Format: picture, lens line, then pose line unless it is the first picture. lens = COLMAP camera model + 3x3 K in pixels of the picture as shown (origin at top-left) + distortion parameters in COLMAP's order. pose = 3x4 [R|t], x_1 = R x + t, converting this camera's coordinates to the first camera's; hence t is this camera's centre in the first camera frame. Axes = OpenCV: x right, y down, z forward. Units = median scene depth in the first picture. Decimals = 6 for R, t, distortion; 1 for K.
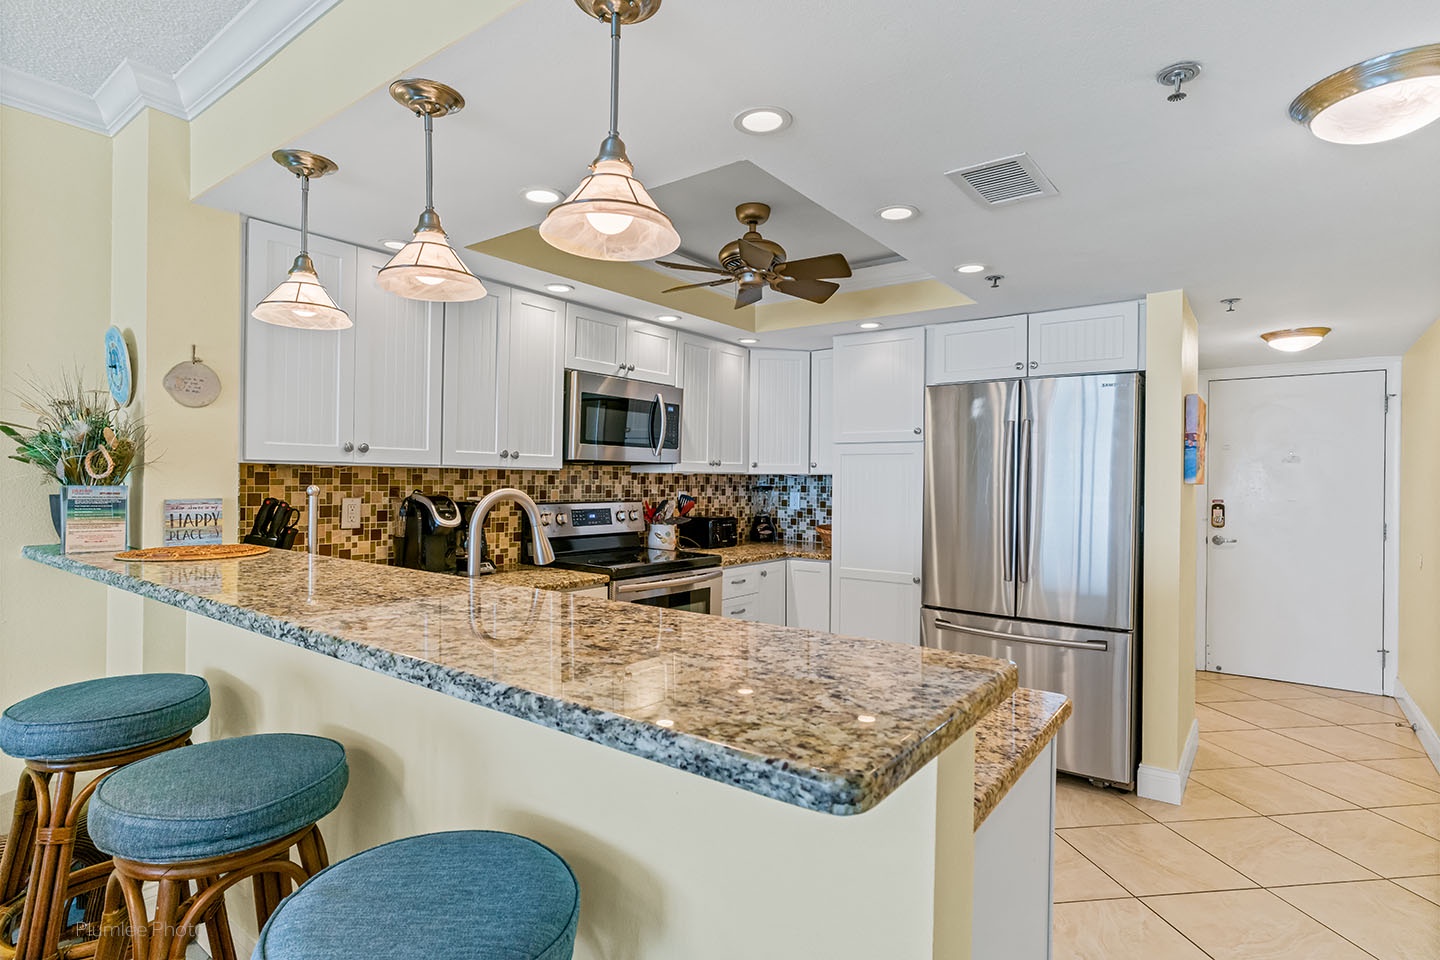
lens RADIAL K [[732.0, 0, 720.8], [0, 732.0, 485.1], [0, 0, 1]] dist [0.006299, 0.001171]
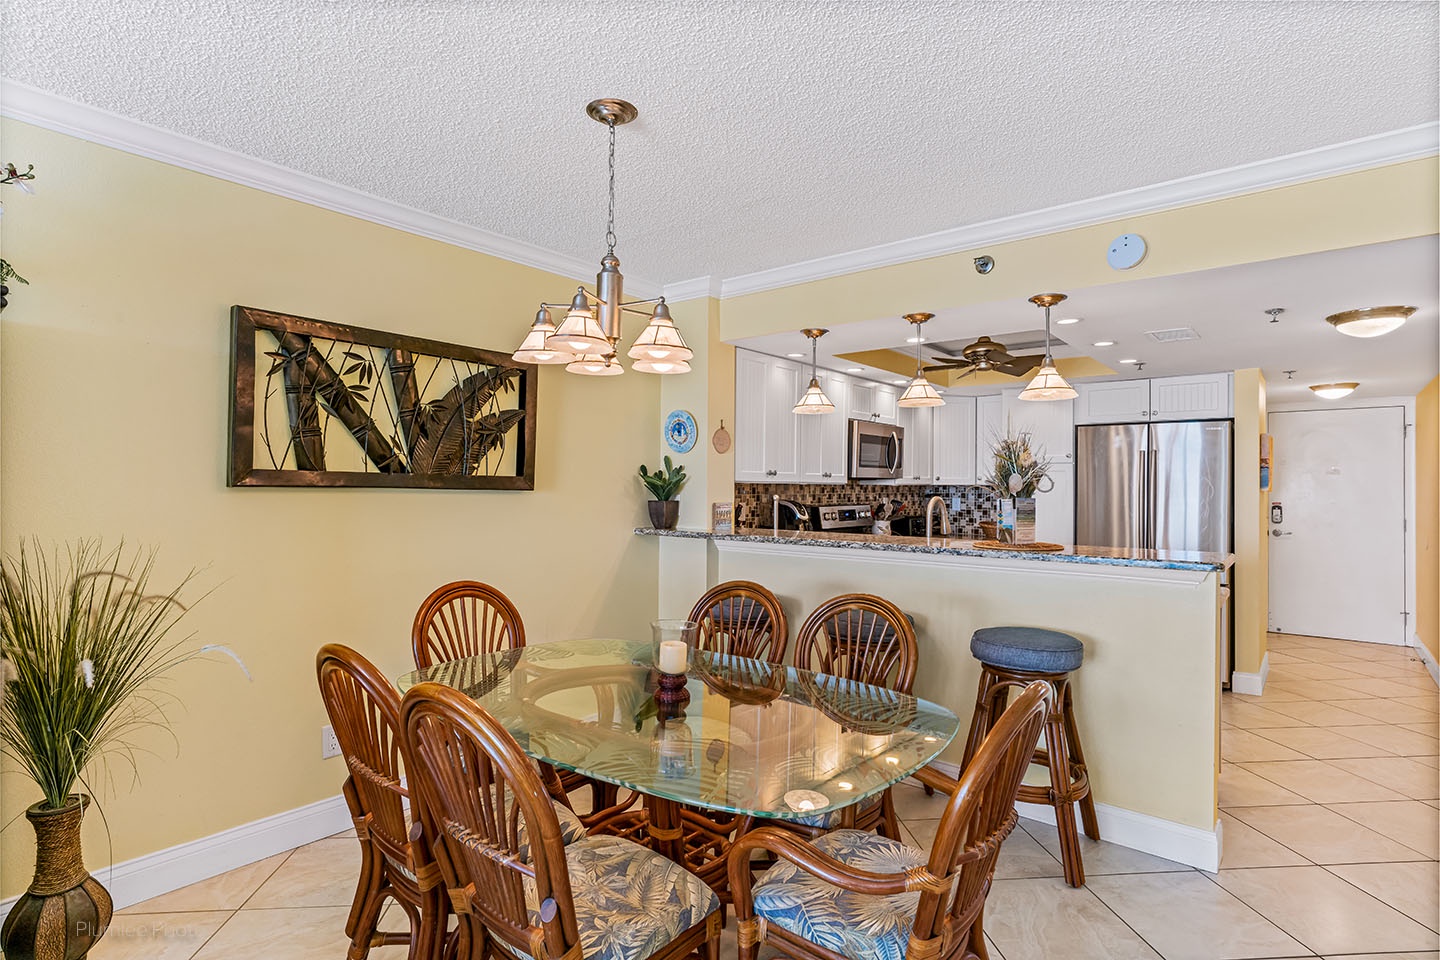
lens RADIAL K [[732.0, 0, 720.7], [0, 732.0, 484.9], [0, 0, 1]] dist [0.006299, 0.001171]
pose [[0.999282, -0.005283, -0.037509, -0.365241], [0.004909, 0.999937, -0.010067, -0.003910], [0.037560, 0.009876, 0.999246, -0.481828]]
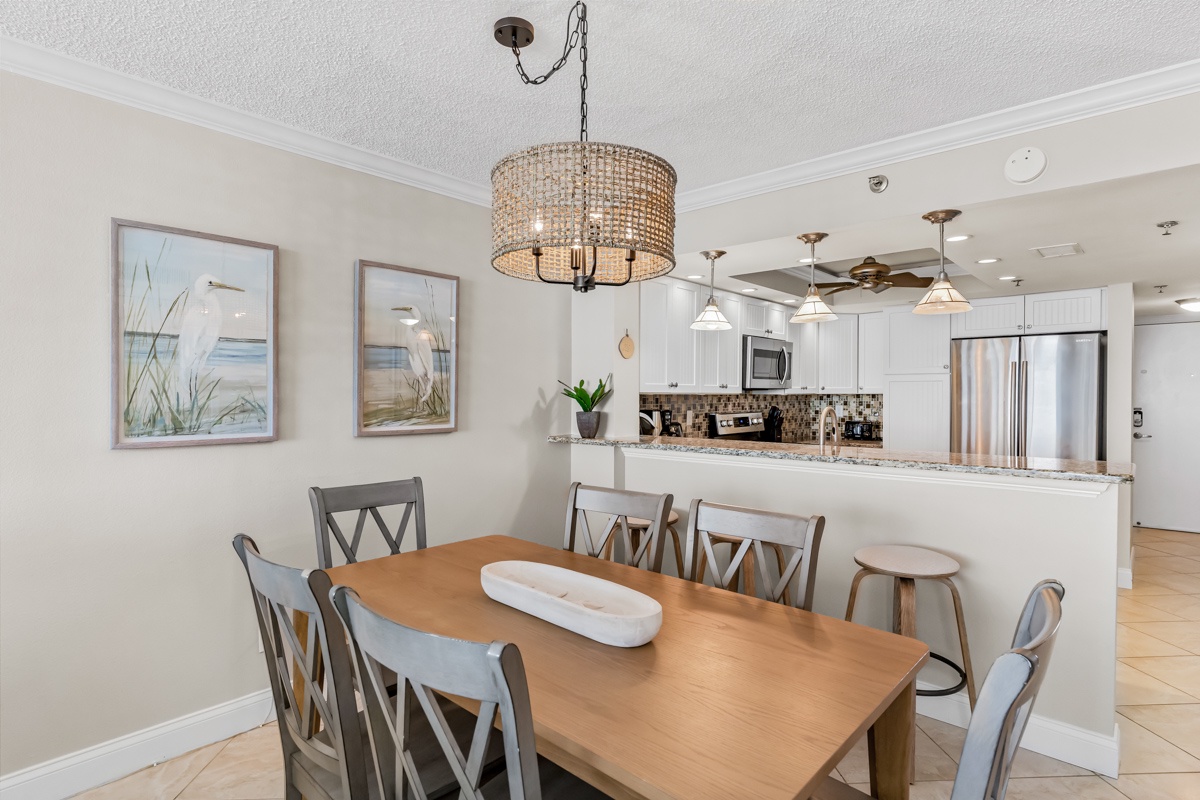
lens RADIAL K [[610.0, 0, 602.5], [0, 610.0, 401.8], [0, 0, 1]] dist [0.006299, 0.001171]
pose [[0.996579, -0.010012, -0.082033, -0.363772], [0.010377, 0.999938, 0.004025, -0.010193], [0.081988, -0.004863, 0.996621, -0.388407]]
